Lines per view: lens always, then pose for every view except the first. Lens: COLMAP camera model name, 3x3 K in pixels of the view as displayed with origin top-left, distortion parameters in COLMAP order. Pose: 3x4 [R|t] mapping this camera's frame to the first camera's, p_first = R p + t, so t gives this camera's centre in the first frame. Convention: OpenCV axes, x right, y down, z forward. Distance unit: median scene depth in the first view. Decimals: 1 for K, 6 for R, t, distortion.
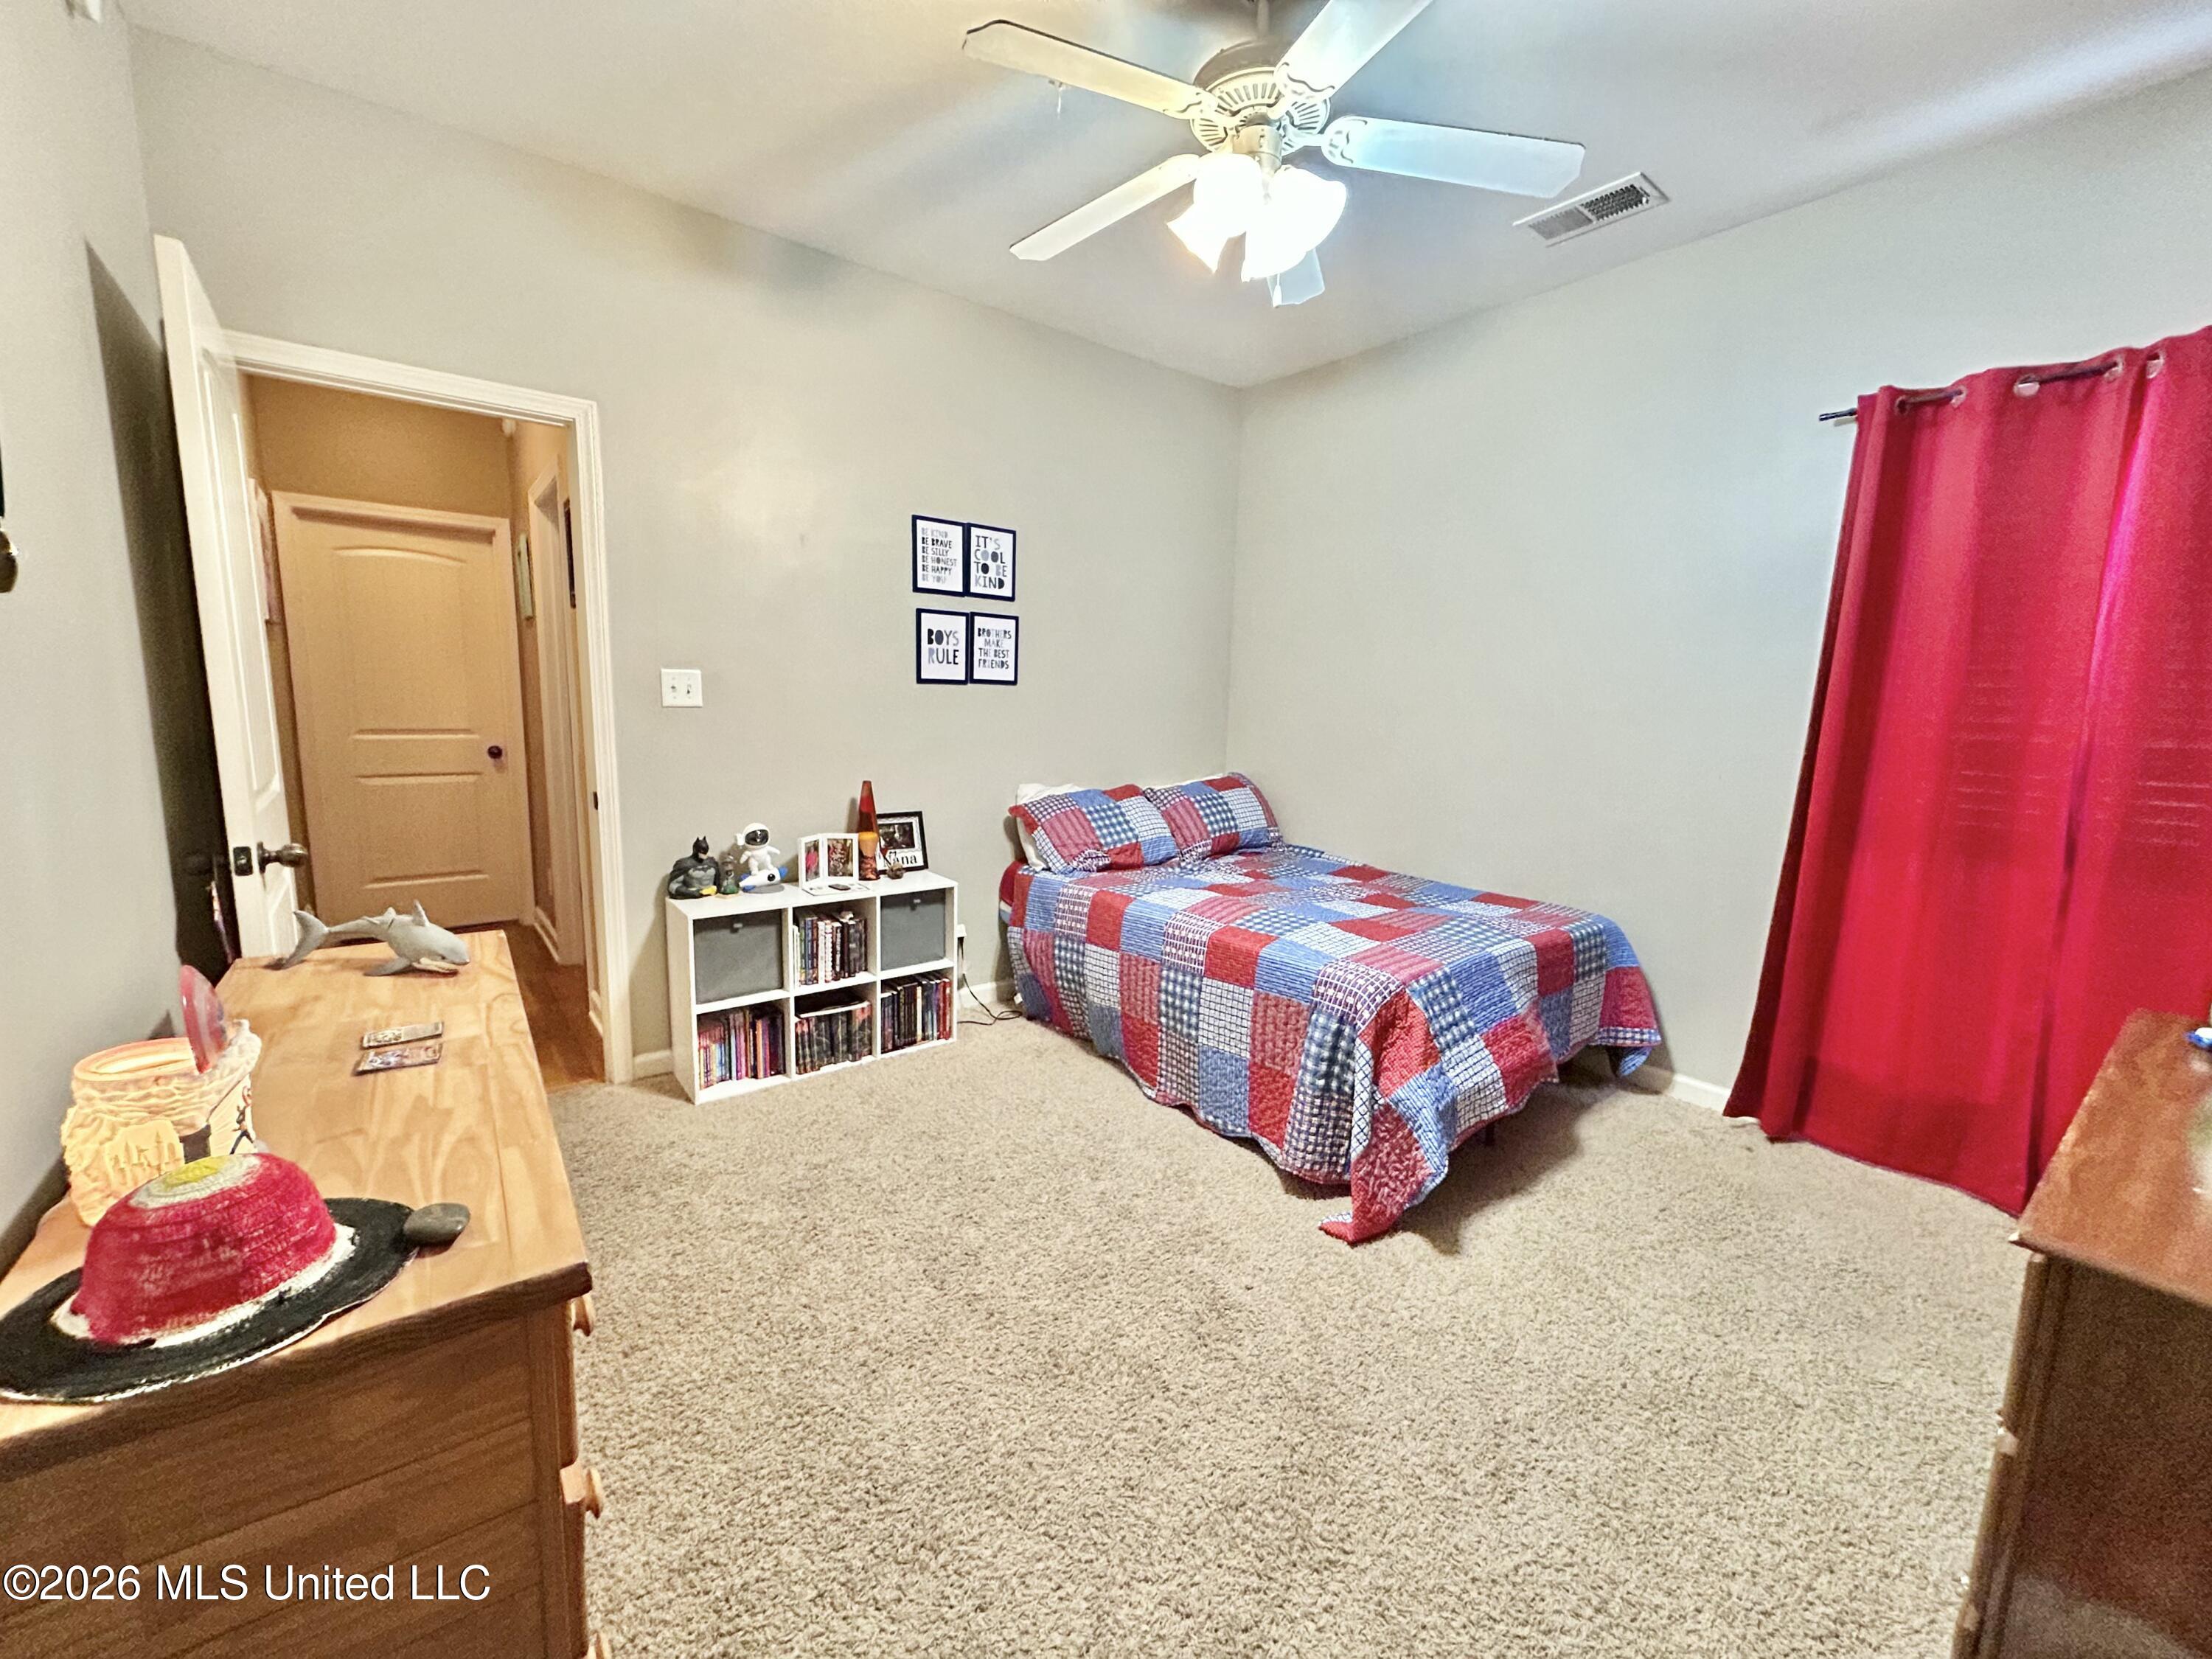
lens RADIAL K [[894.0, 0, 1107.9], [0, 894.0, 830.6], [0, 0, 1]] dist [-0.003036, -0.000525]
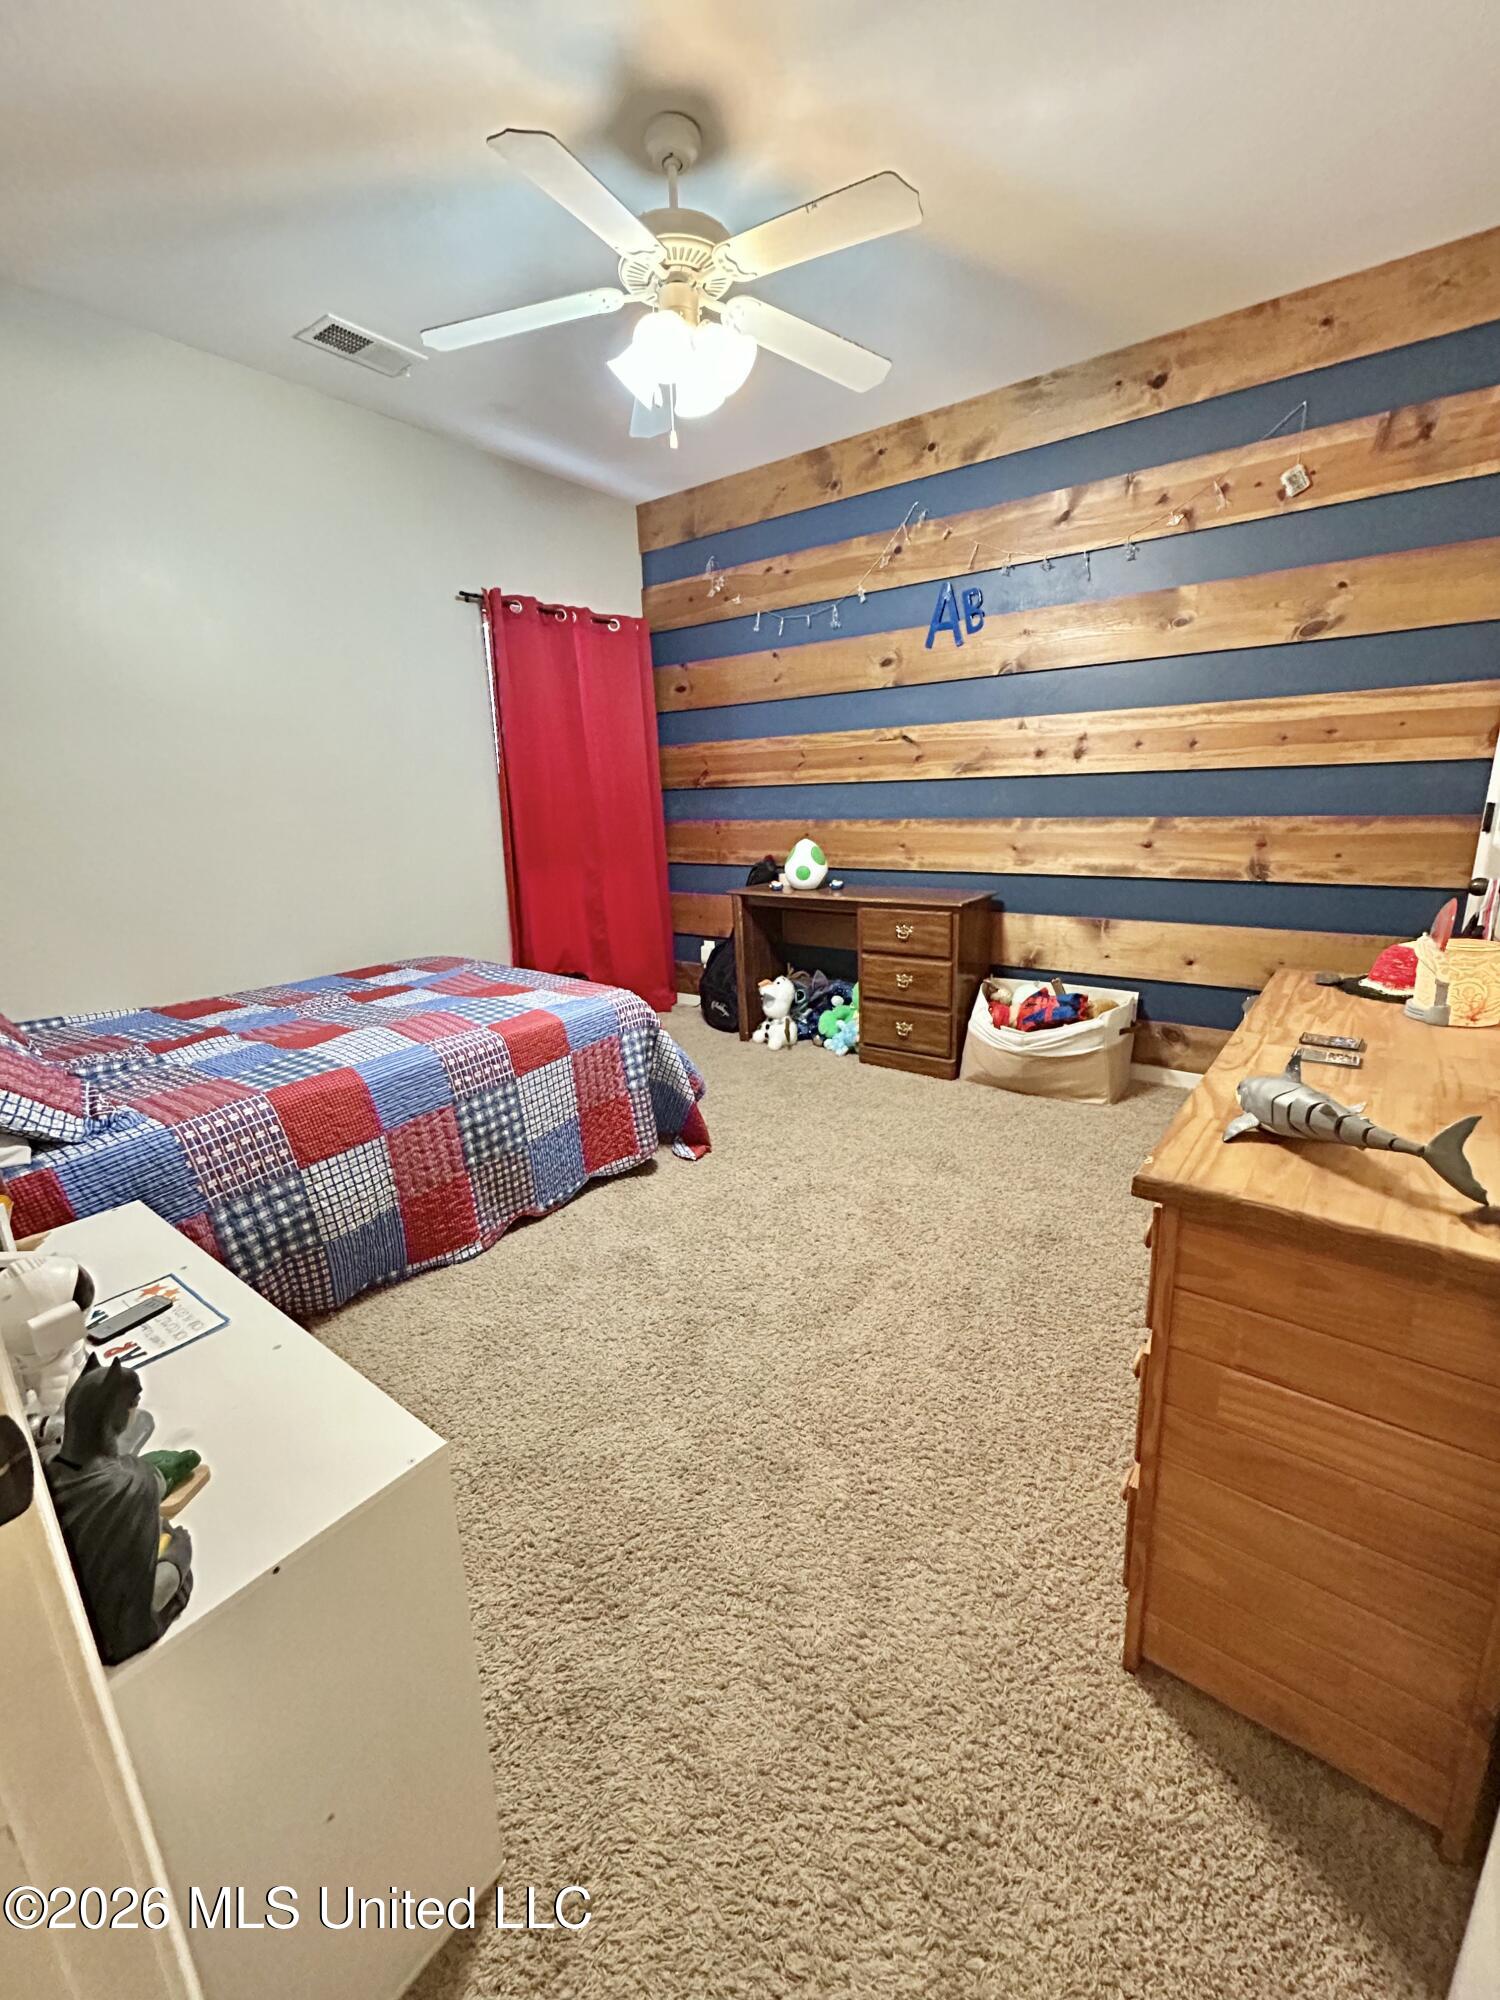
lens RADIAL K [[808.3, 0, 754.5], [0, 808.3, 999.6], [0, 0, 1]] dist [-0.003036, -0.000525]
pose [[-0.267999, -0.255724, 0.928860, -0.737589], [0.166591, 0.937305, 0.306115, -0.137936], [-0.948907, 0.236778, -0.208596, 0.902264]]
